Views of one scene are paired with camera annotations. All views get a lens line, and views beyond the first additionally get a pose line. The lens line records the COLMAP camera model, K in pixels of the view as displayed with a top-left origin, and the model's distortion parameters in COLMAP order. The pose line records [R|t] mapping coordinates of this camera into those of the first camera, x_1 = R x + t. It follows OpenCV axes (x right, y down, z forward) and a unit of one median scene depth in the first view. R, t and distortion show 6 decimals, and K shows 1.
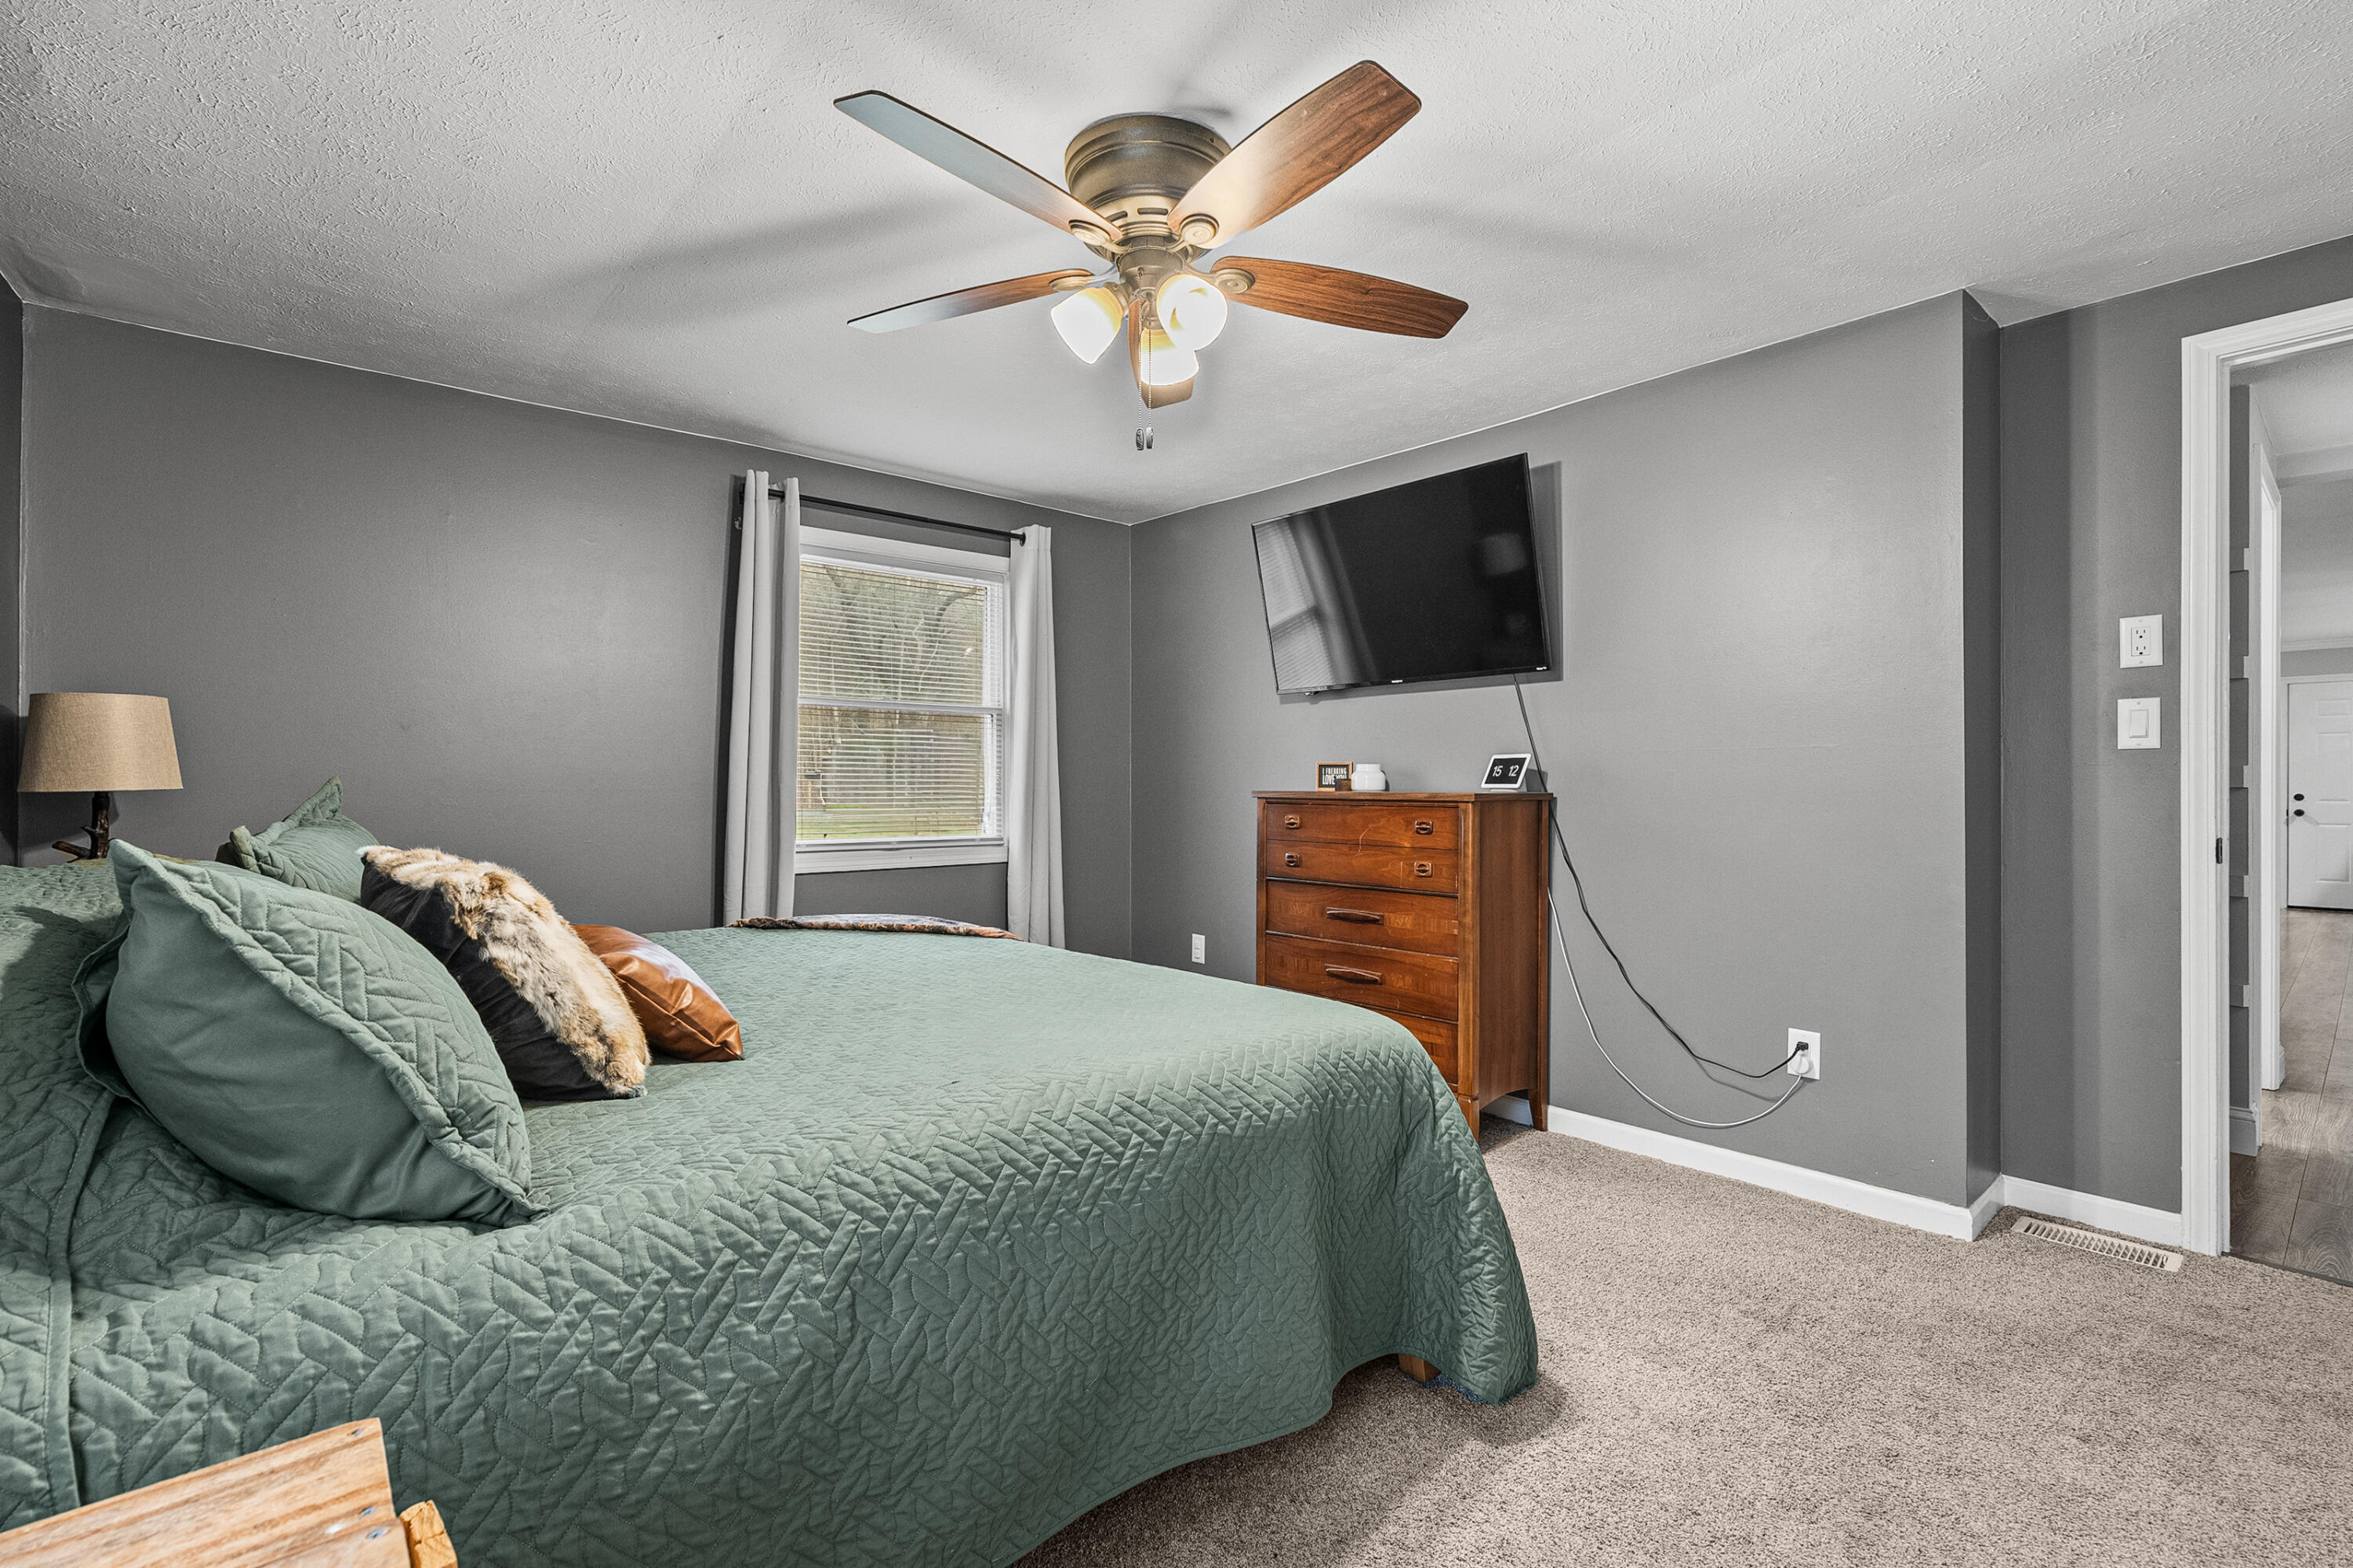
lens RADIAL K [[1076.8, 0, 1165.5], [0, 1076.8, 785.1], [0, 0, 1]] dist [-0.005600, 0.000959]
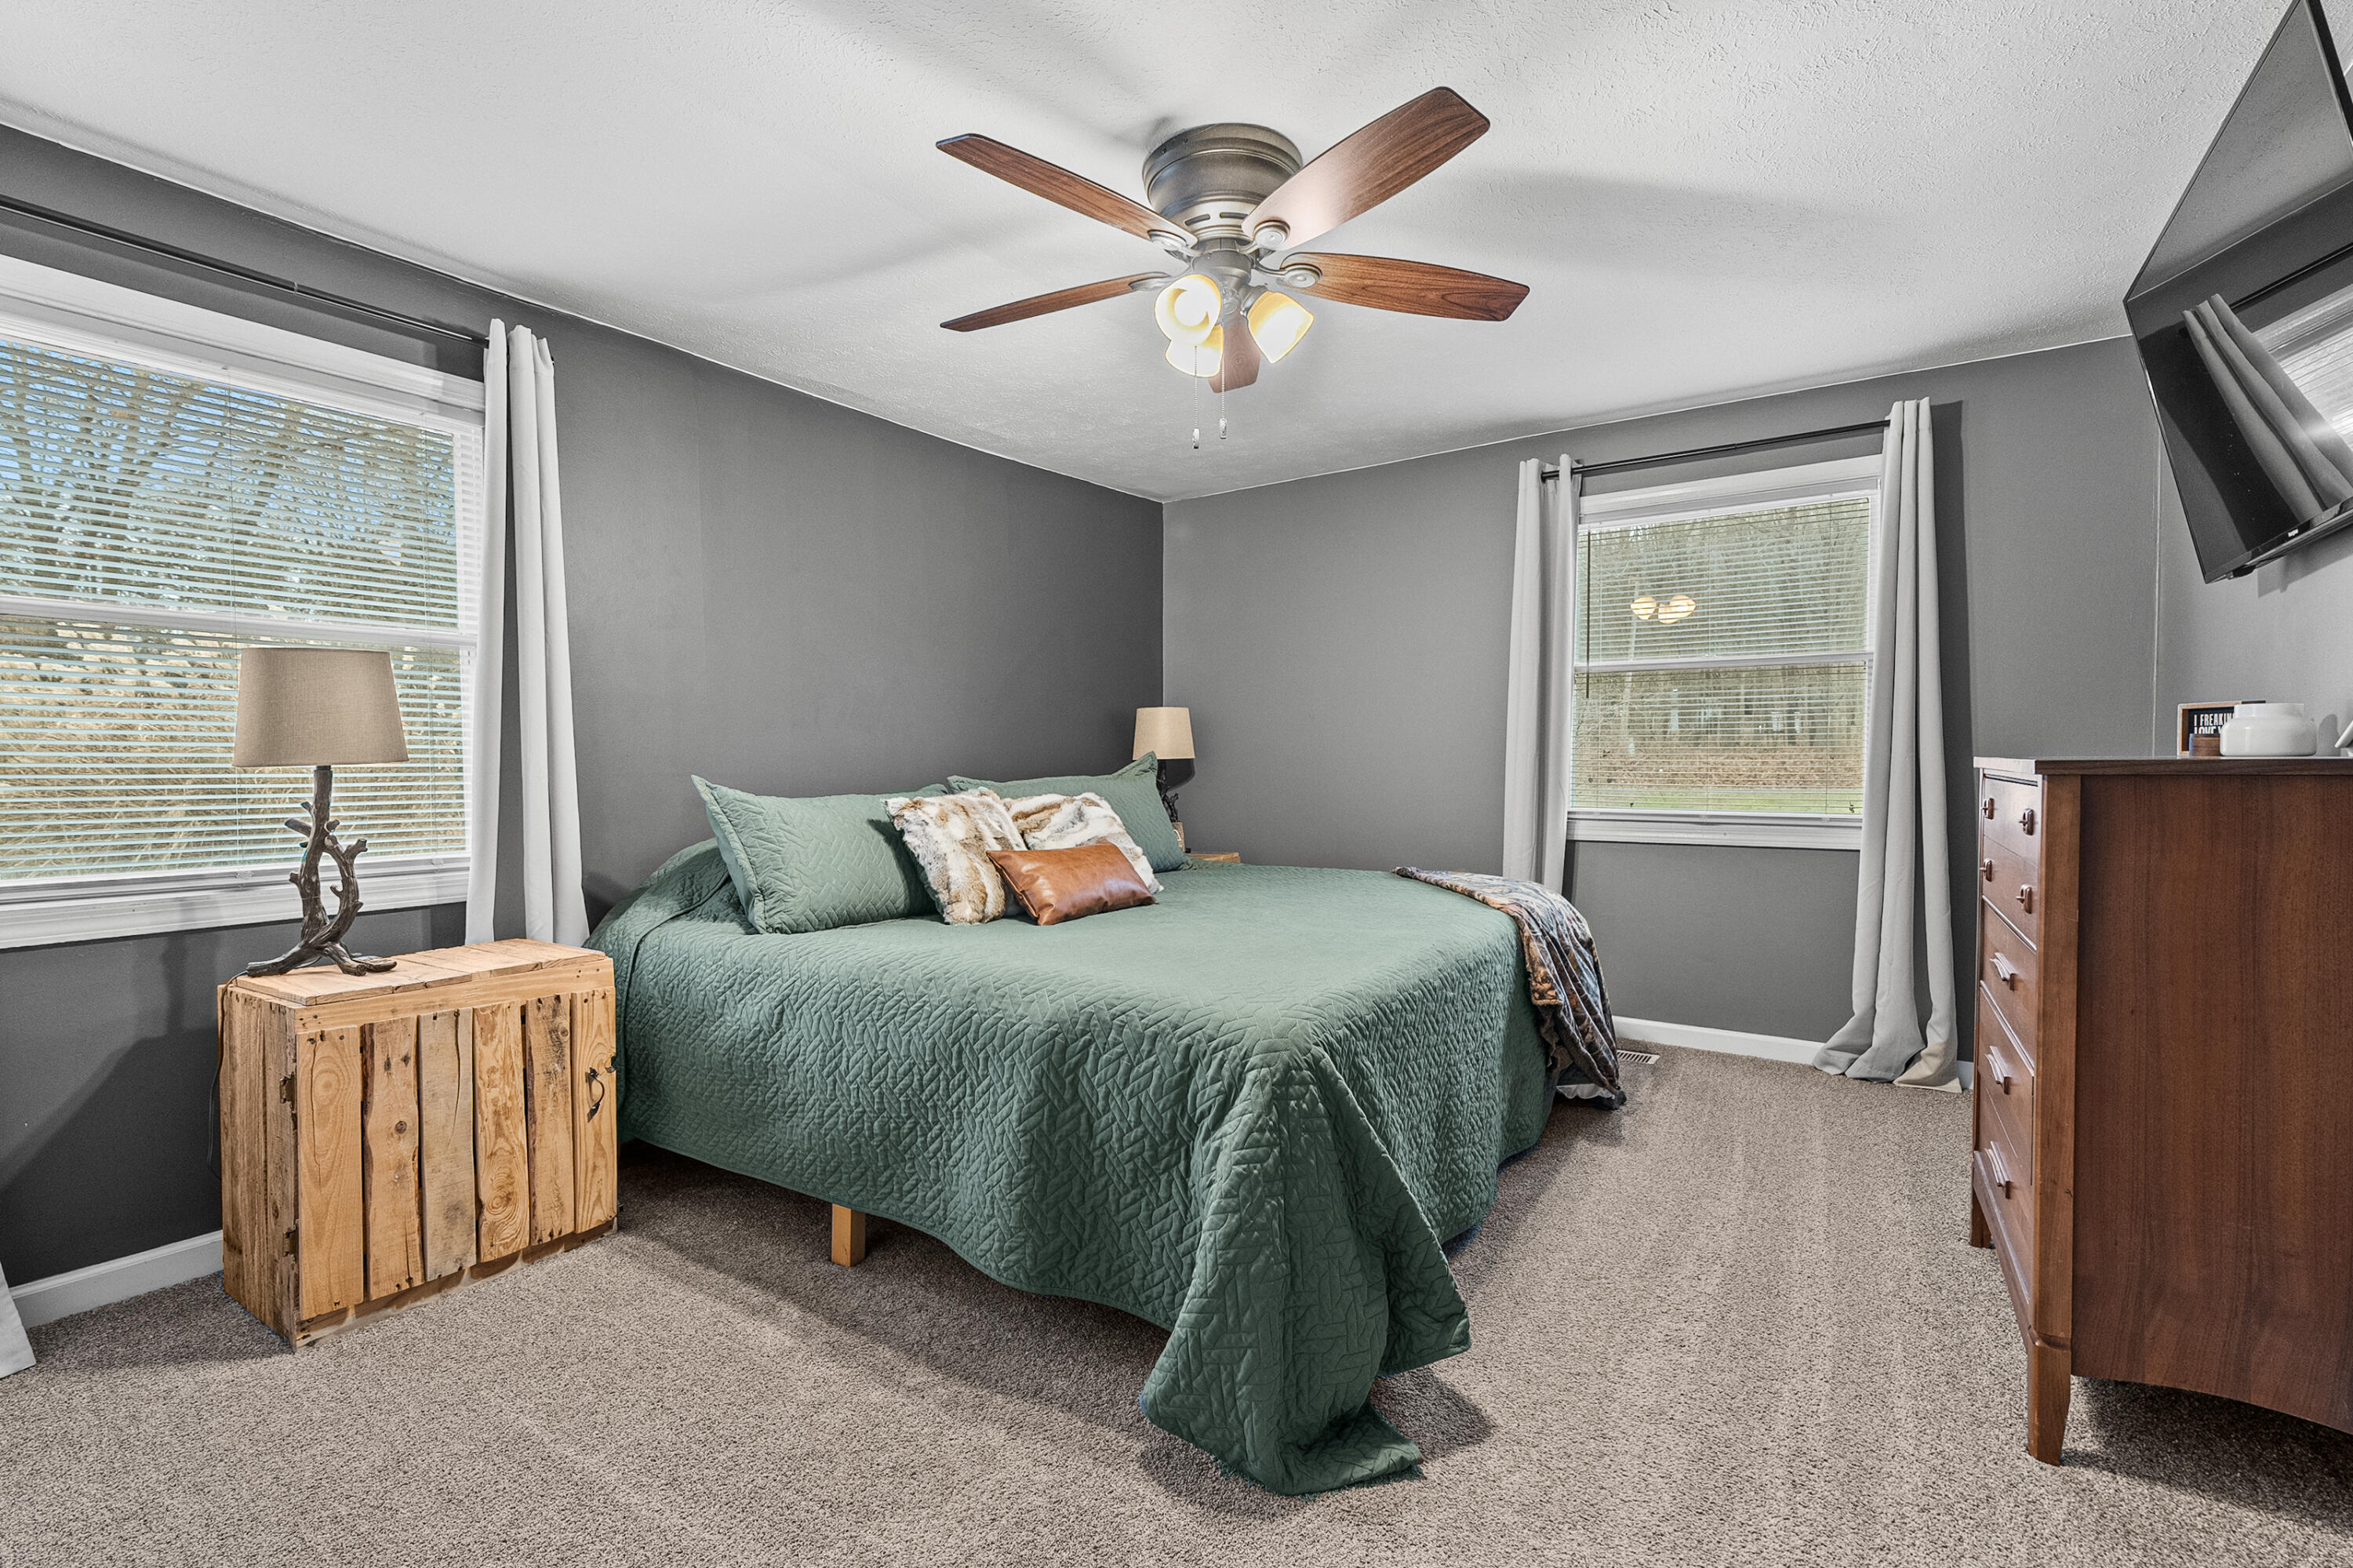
lens RADIAL K [[1076.8, 0, 1166.8], [0, 1076.8, 782.7], [0, 0, 1]] dist [-0.005600, 0.000959]
pose [[0.235232, 0.019178, -0.971750, 0.561485], [0.006819, 0.999748, 0.021381, 0.003613], [0.971915, -0.011656, 0.235042, 0.378148]]
